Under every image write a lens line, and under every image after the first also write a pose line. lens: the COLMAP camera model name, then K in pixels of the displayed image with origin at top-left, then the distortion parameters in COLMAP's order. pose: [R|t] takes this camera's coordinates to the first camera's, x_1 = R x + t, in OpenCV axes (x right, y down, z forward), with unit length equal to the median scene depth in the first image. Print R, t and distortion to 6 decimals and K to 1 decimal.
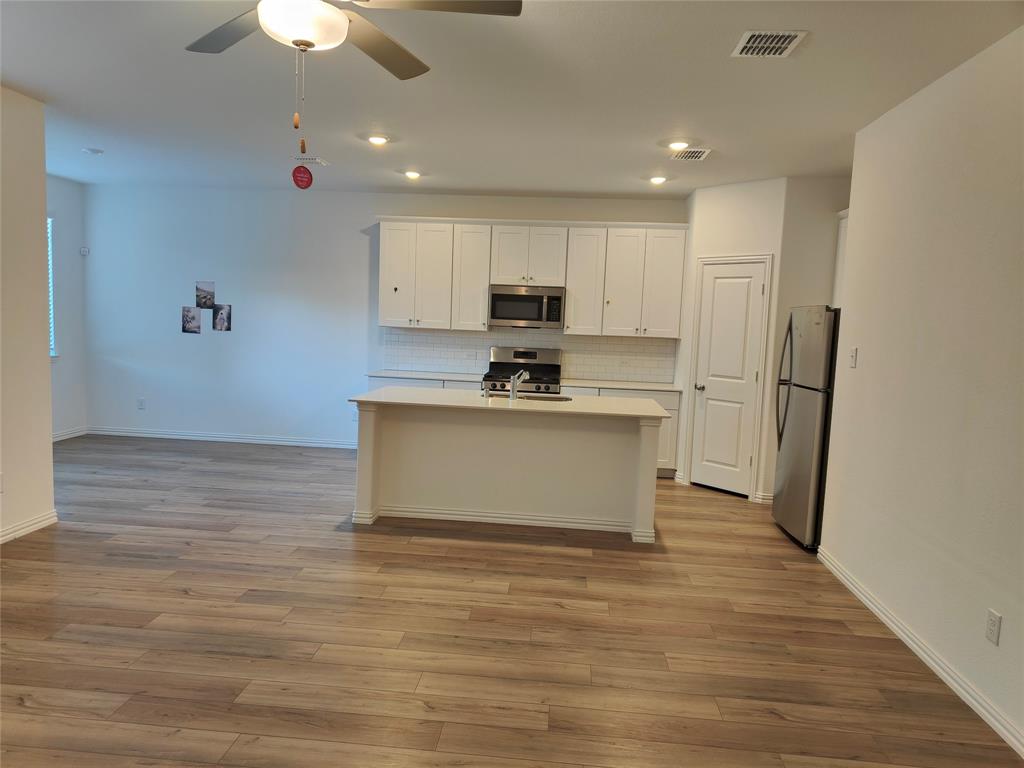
lens RADIAL K [[713.0, 0, 499.9], [0, 713.0, 391.0], [0, 0, 1]] dist [0.024430, -0.011711]
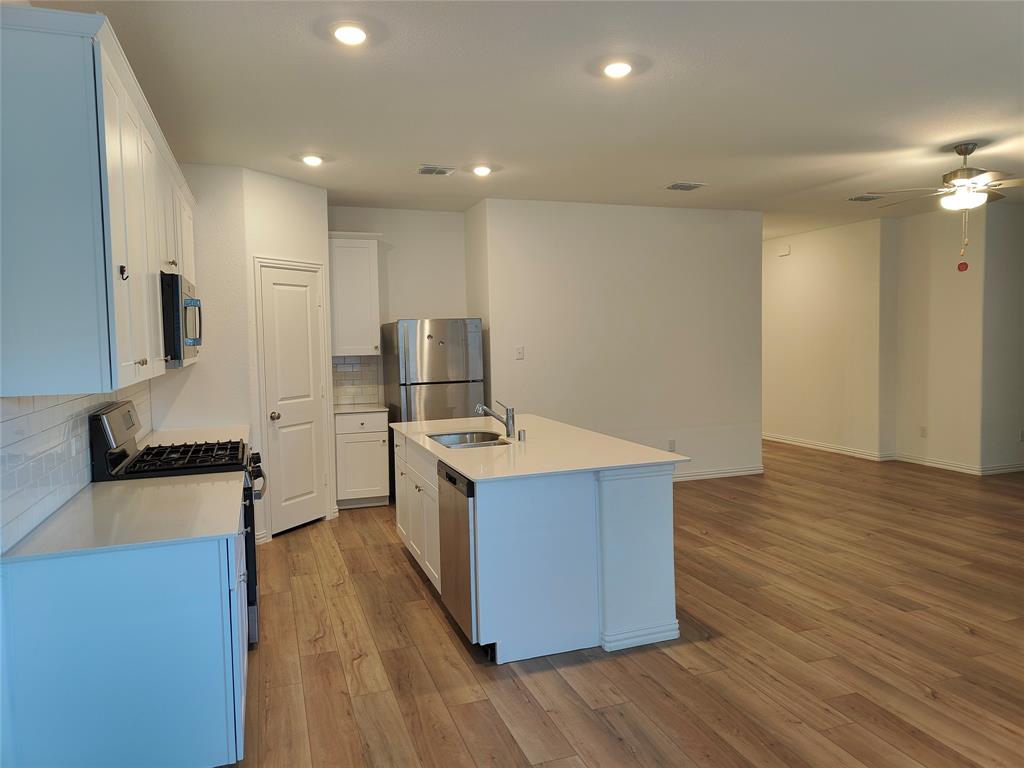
lens RADIAL K [[713.0, 0, 521.4], [0, 713.0, 385.0], [0, 0, 1]] dist [0.024430, -0.011711]
pose [[-0.437662, -0.095043, 0.894102, -0.604476], [0.095394, 0.983877, 0.151282, -0.144342], [-0.894065, 0.151503, -0.421539, 1.143264]]
